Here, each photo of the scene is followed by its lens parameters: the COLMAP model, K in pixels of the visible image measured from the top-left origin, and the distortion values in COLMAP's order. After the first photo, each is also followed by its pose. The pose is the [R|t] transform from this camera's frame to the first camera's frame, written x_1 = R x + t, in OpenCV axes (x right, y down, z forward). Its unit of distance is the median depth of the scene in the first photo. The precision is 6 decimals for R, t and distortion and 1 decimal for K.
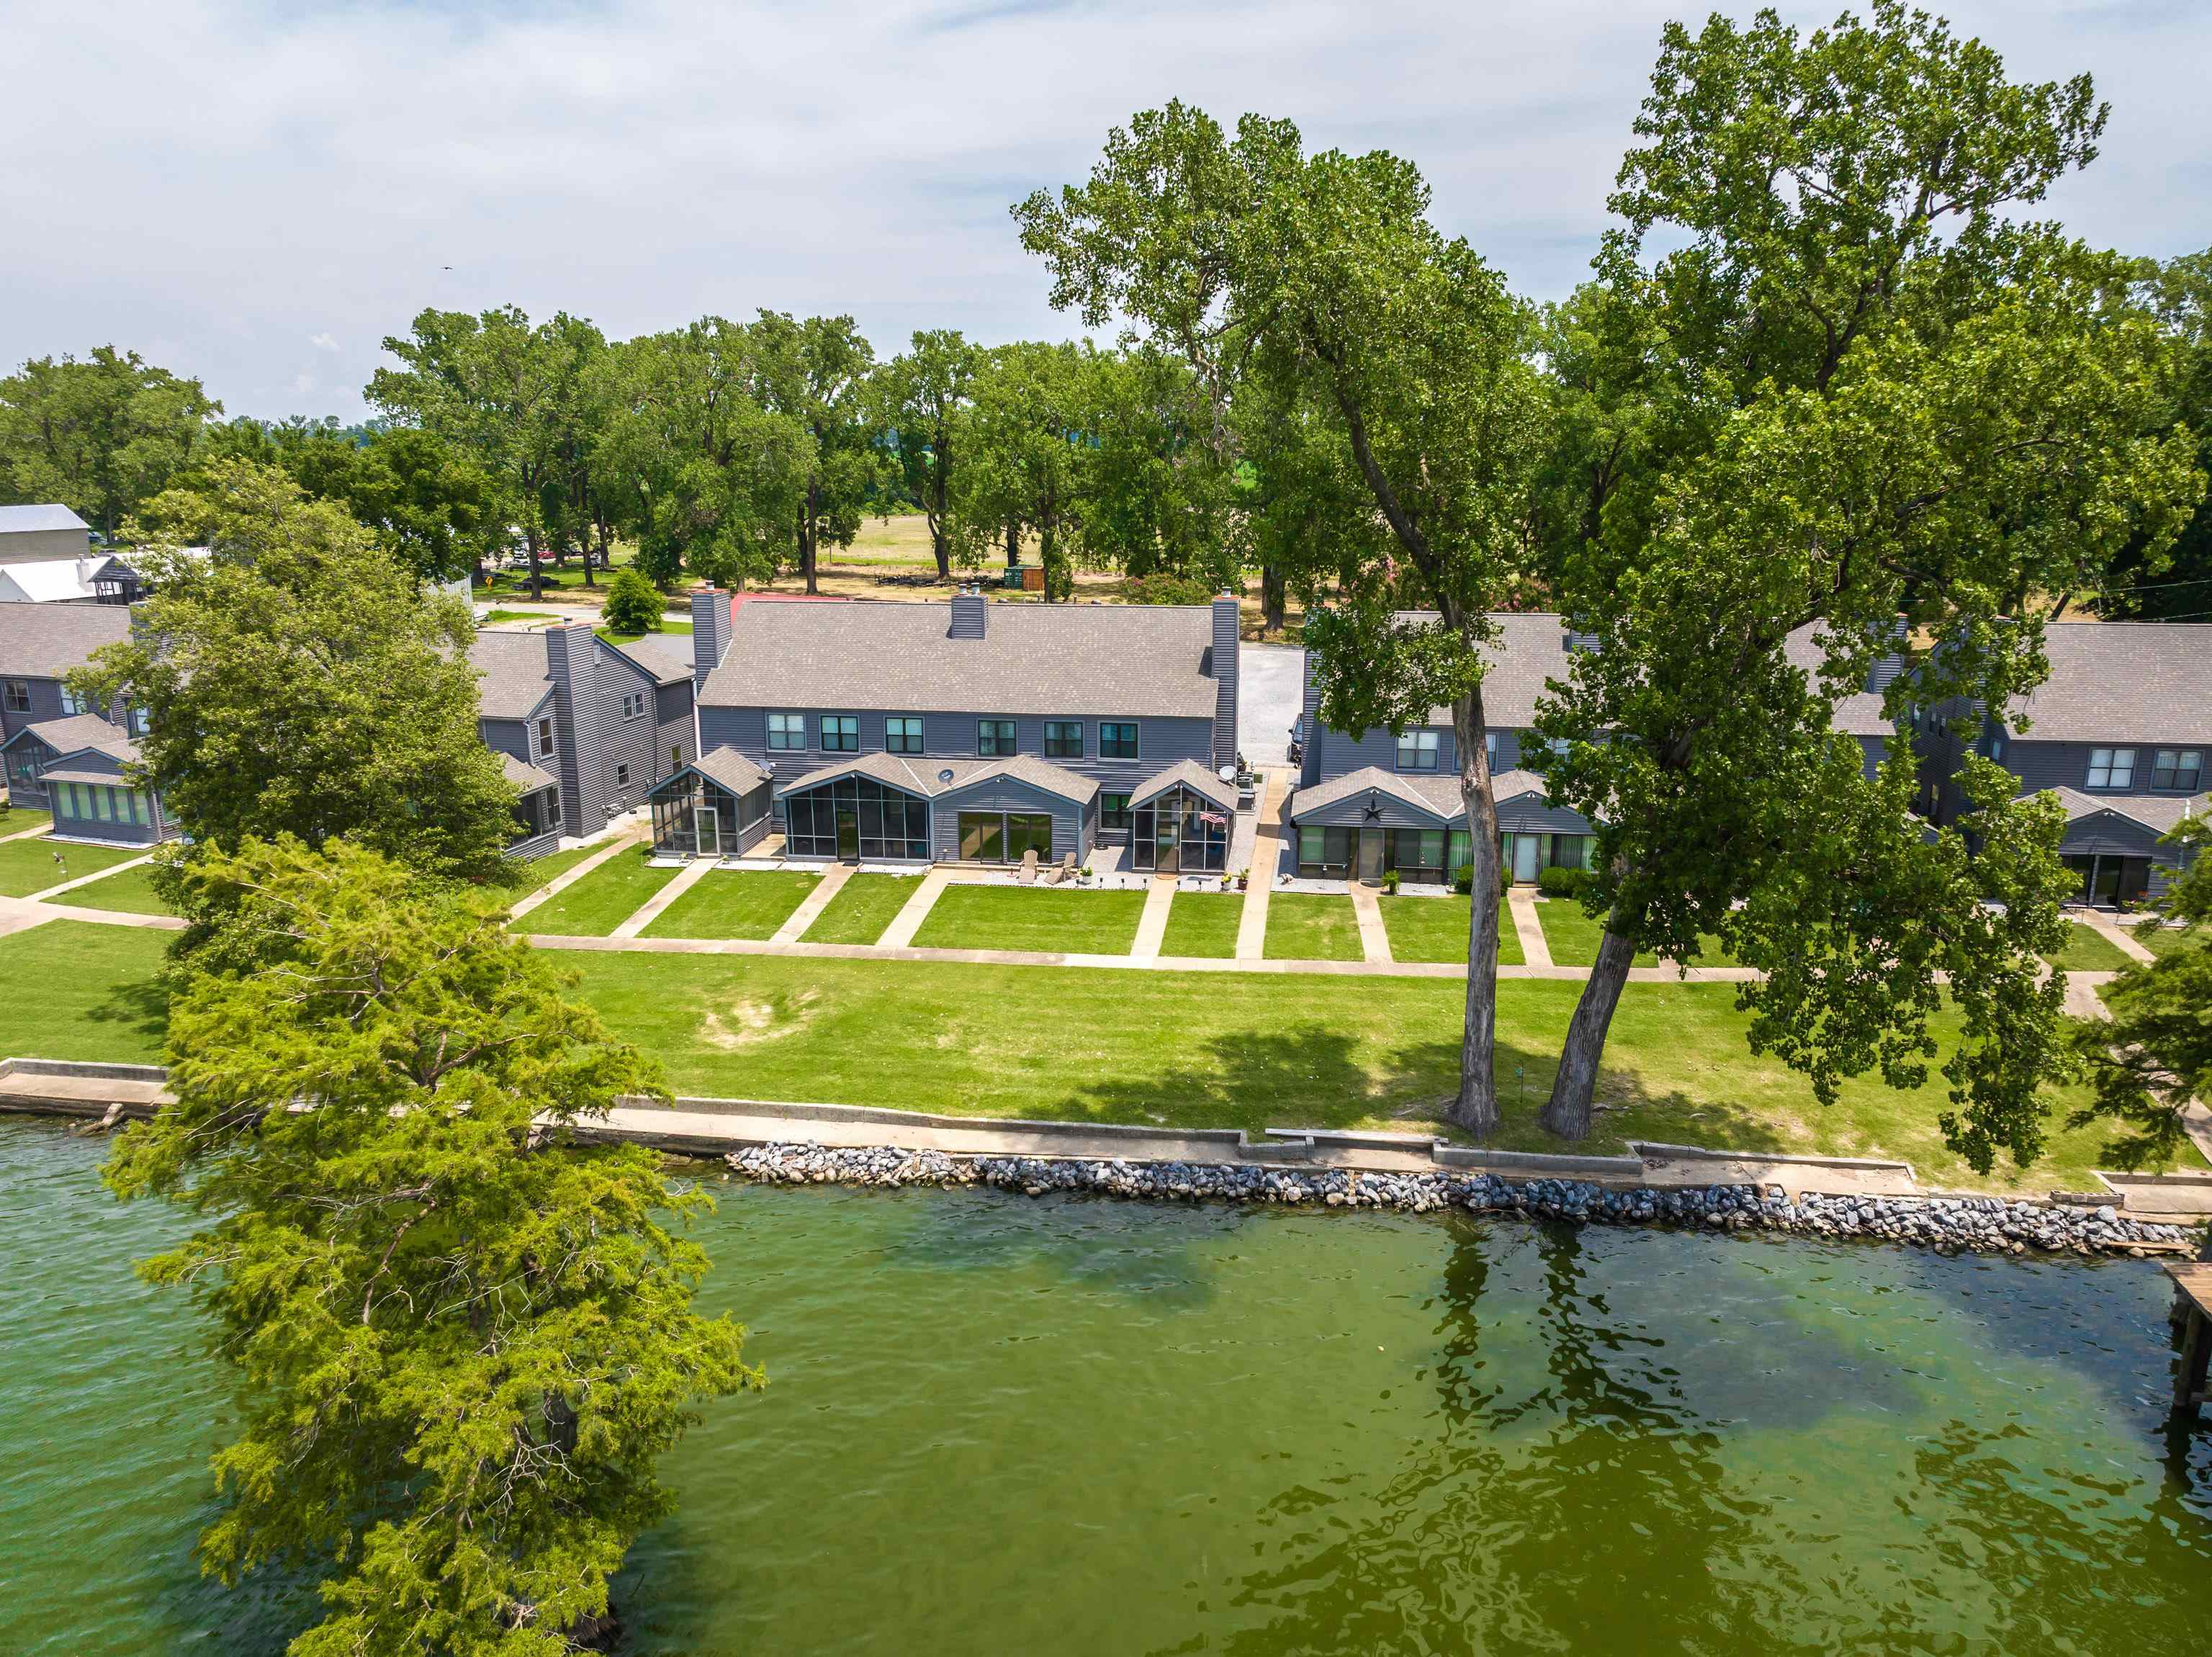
lens RADIAL K [[1557.5, 0, 1117.8], [0, 1557.5, 818.0], [0, 0, 1]] dist [-0.038223, 0.030672]
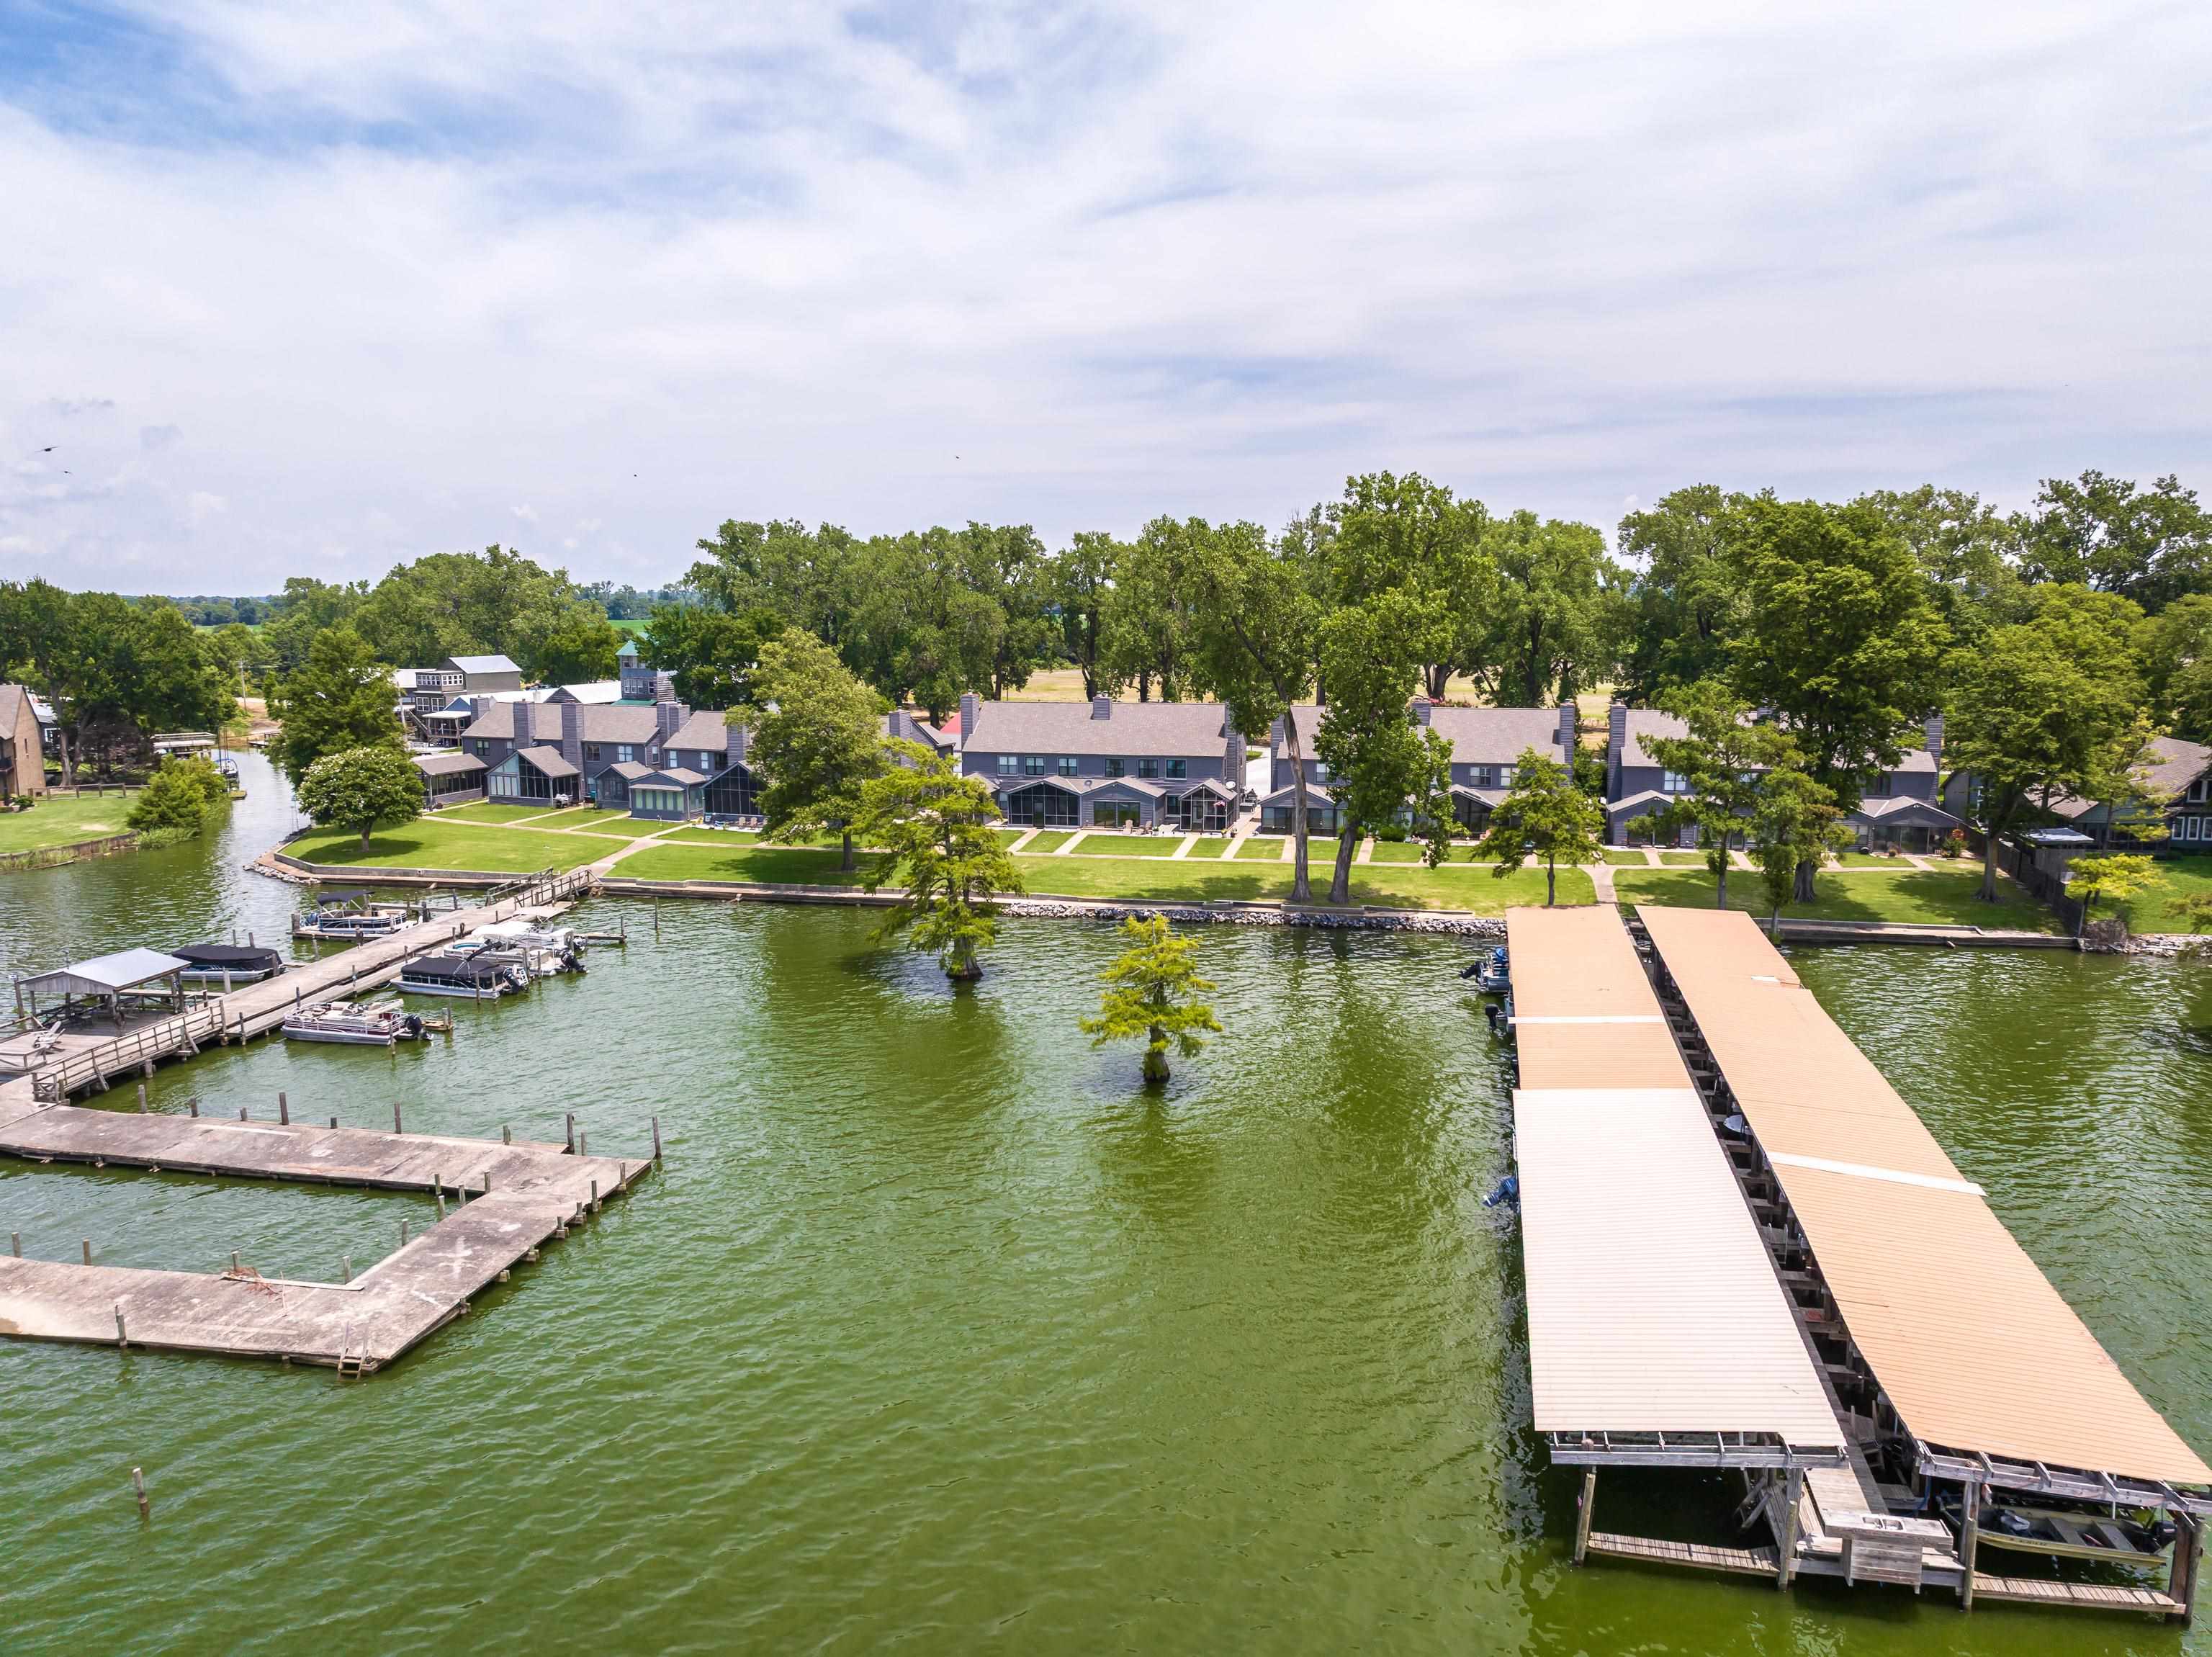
lens RADIAL K [[1557.5, 0, 1117.8], [0, 1557.5, 818.0], [0, 0, 1]] dist [-0.038223, 0.030672]
pose [[0.995321, 0.008803, -0.096219, 0.115978], [-0.018427, 0.994857, -0.099603, 0.206769], [0.094847, 0.100910, 0.990364, -0.937911]]
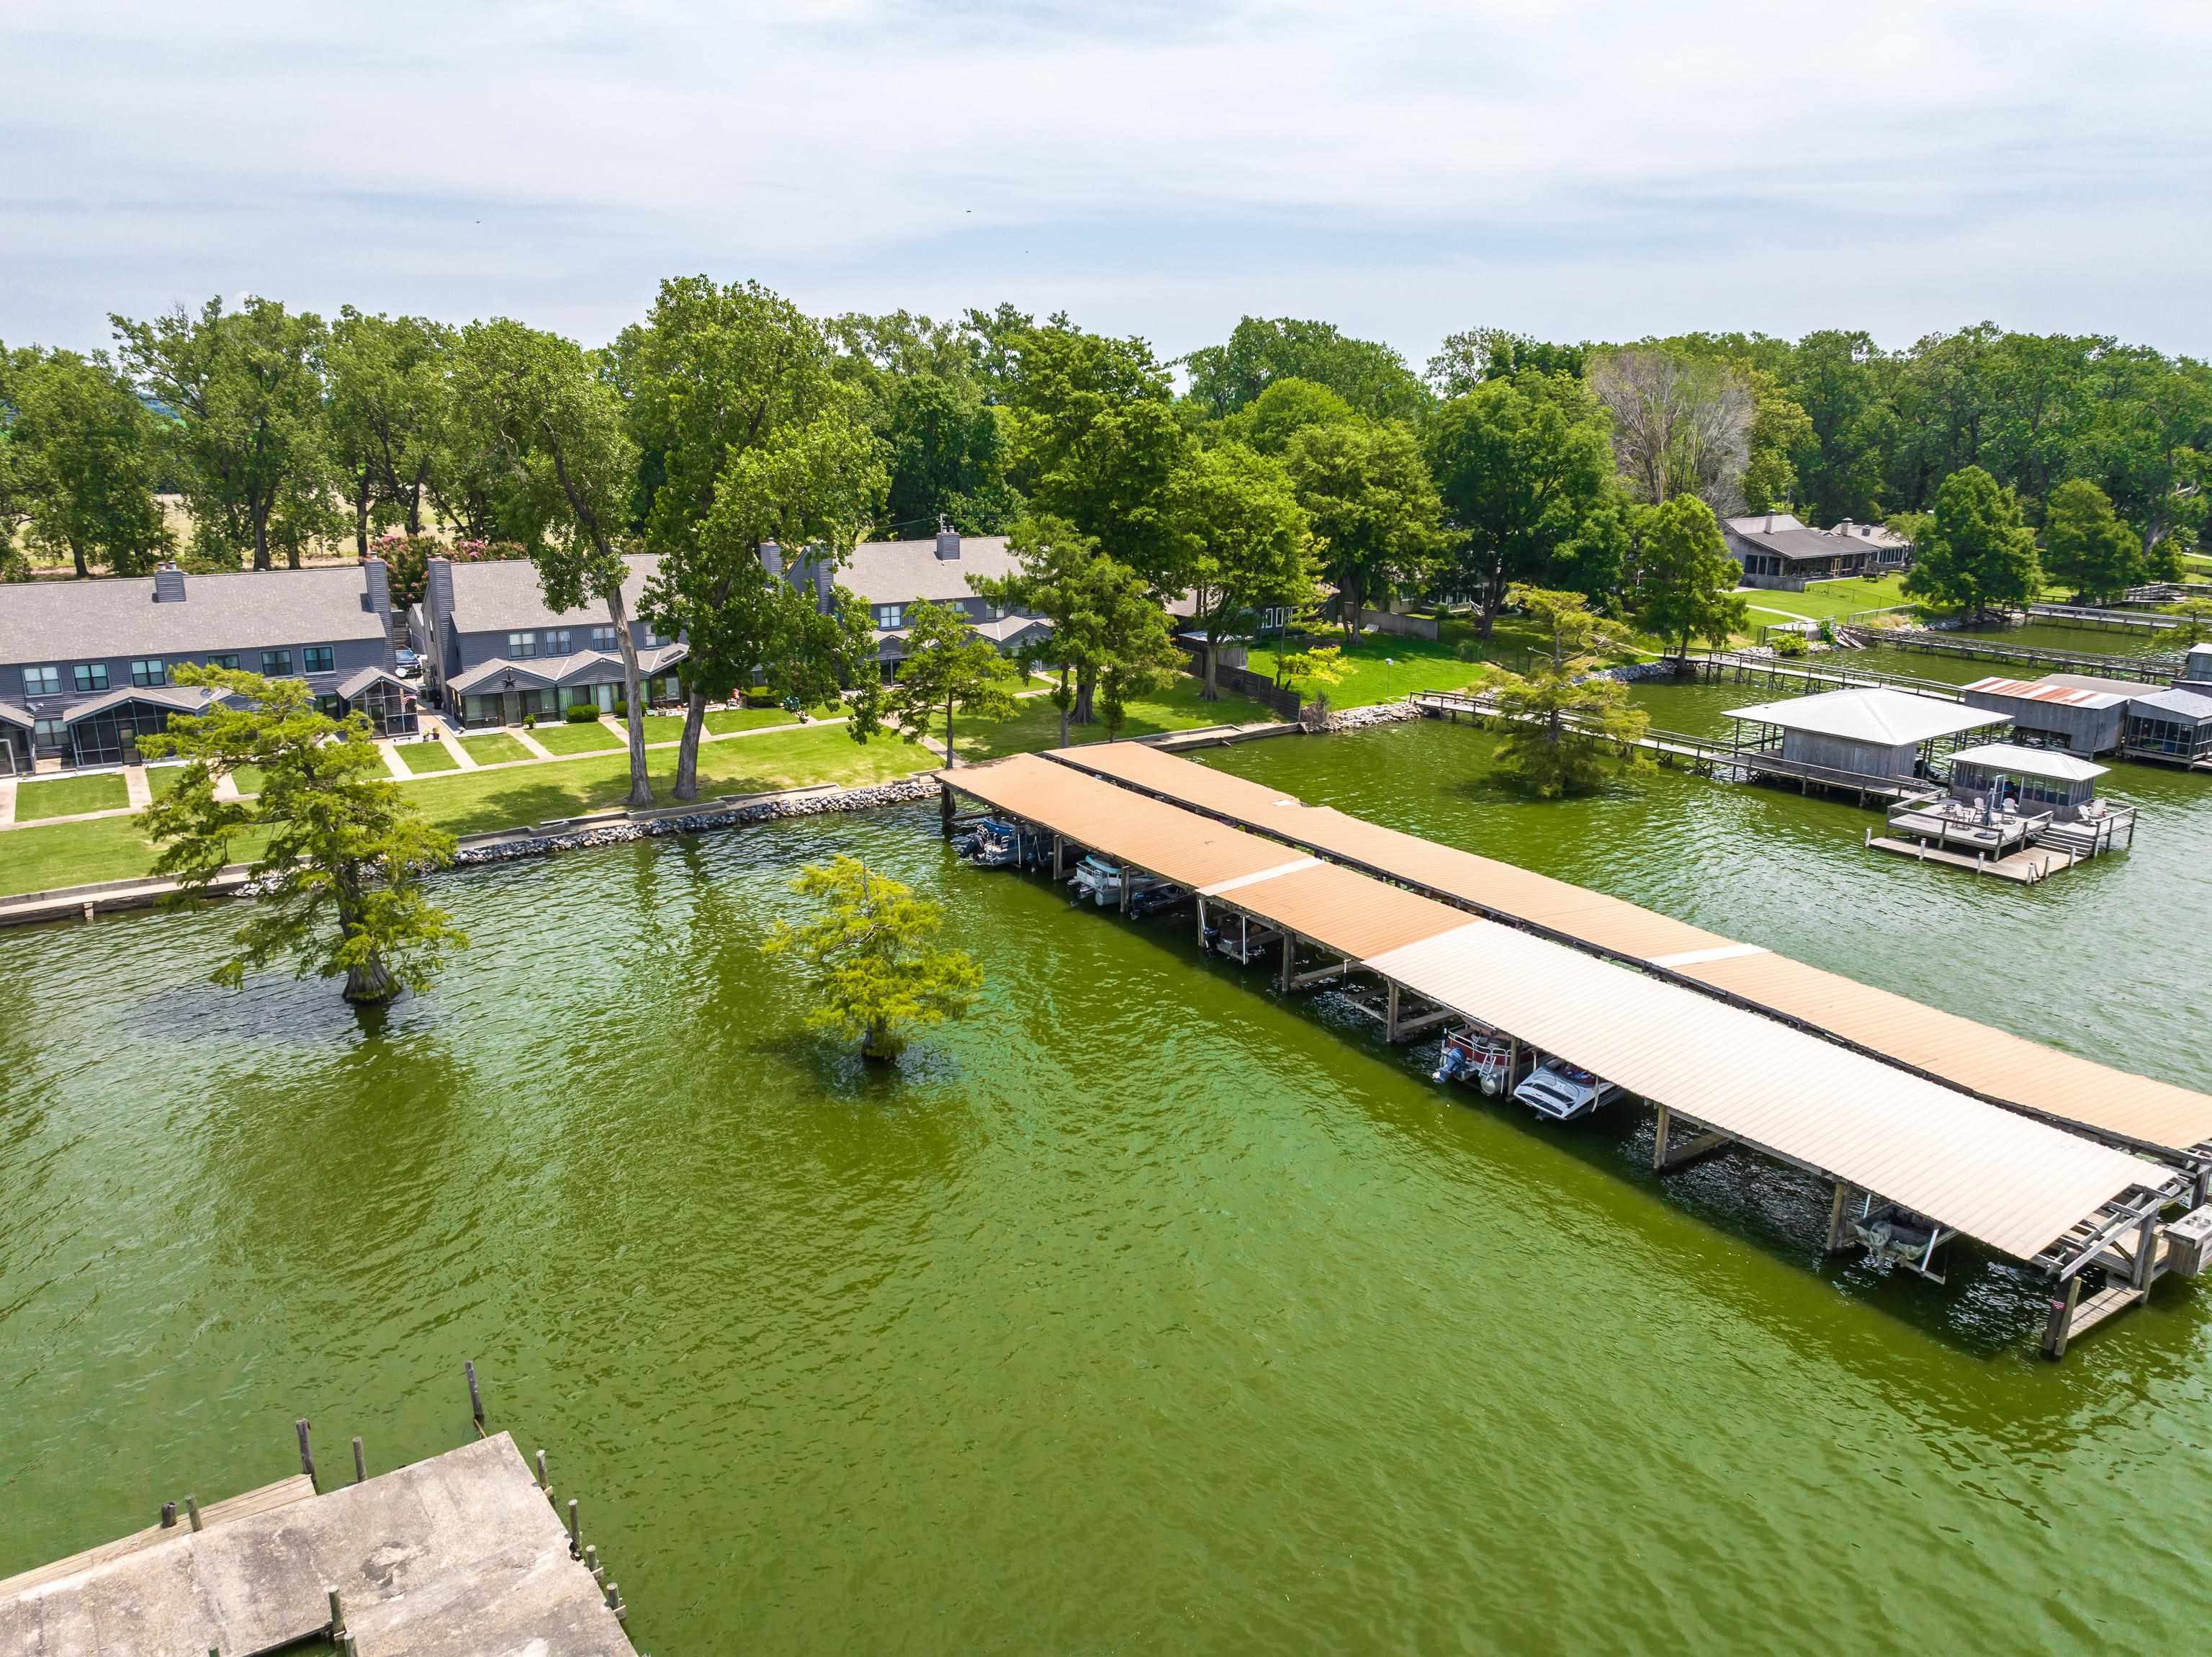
lens RADIAL K [[1557.5, 0, 1117.8], [0, 1557.5, 818.0], [0, 0, 1]] dist [-0.038223, 0.030672]
pose [[0.755157, -0.164906, 0.634464, -0.379037], [0.152739, 0.985466, 0.074342, 0.104920], [-0.637502, 0.040767, 0.769369, -0.607828]]
